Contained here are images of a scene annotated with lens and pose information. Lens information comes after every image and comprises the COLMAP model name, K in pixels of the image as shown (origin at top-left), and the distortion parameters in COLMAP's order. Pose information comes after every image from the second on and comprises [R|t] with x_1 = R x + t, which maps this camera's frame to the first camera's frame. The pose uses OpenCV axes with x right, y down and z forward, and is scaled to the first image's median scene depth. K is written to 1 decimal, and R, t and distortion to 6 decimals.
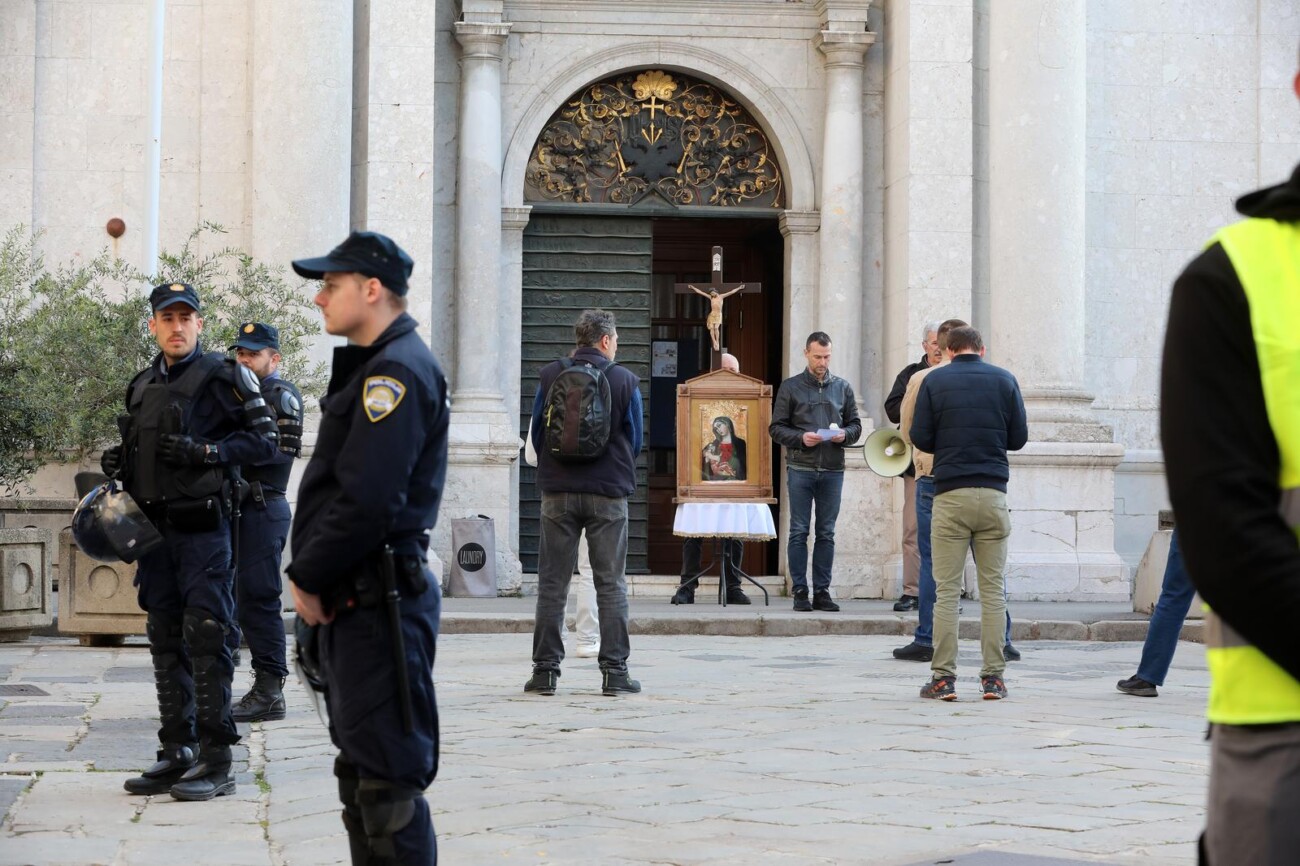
lens RADIAL K [[3708.5, 0, 644.1], [0, 3708.5, 424.7], [0, 0, 1]] dist [-0.078046, 0.000000]
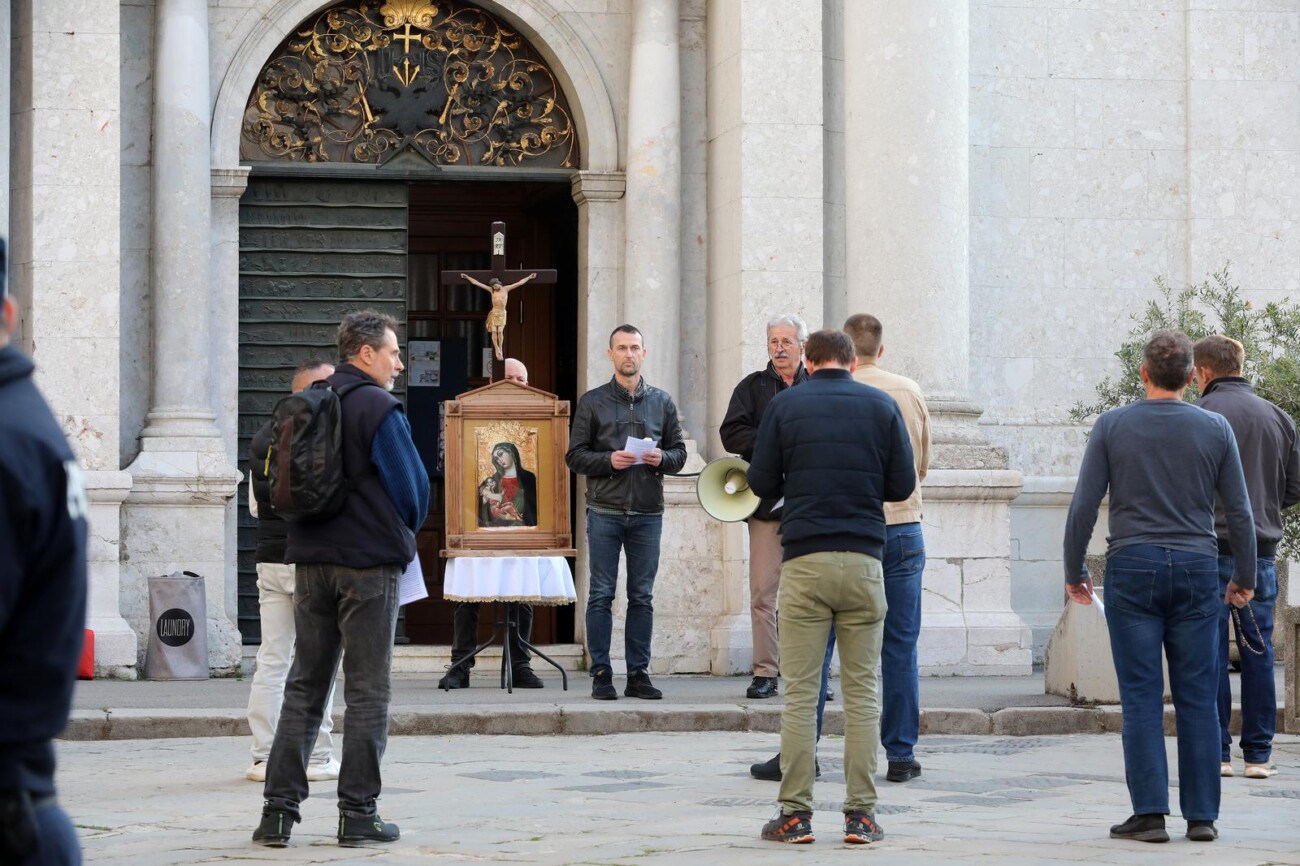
lens RADIAL K [[4272.6, 0, 643.5], [0, 4272.6, 437.0], [0, 0, 1]] dist [0.086541, 0.000000]
pose [[0.998142, -0.008553, 0.060334, -0.002975], [0.008347, 0.999958, 0.003650, -0.005565], [-0.060363, -0.003140, 0.998172, 0.110203]]
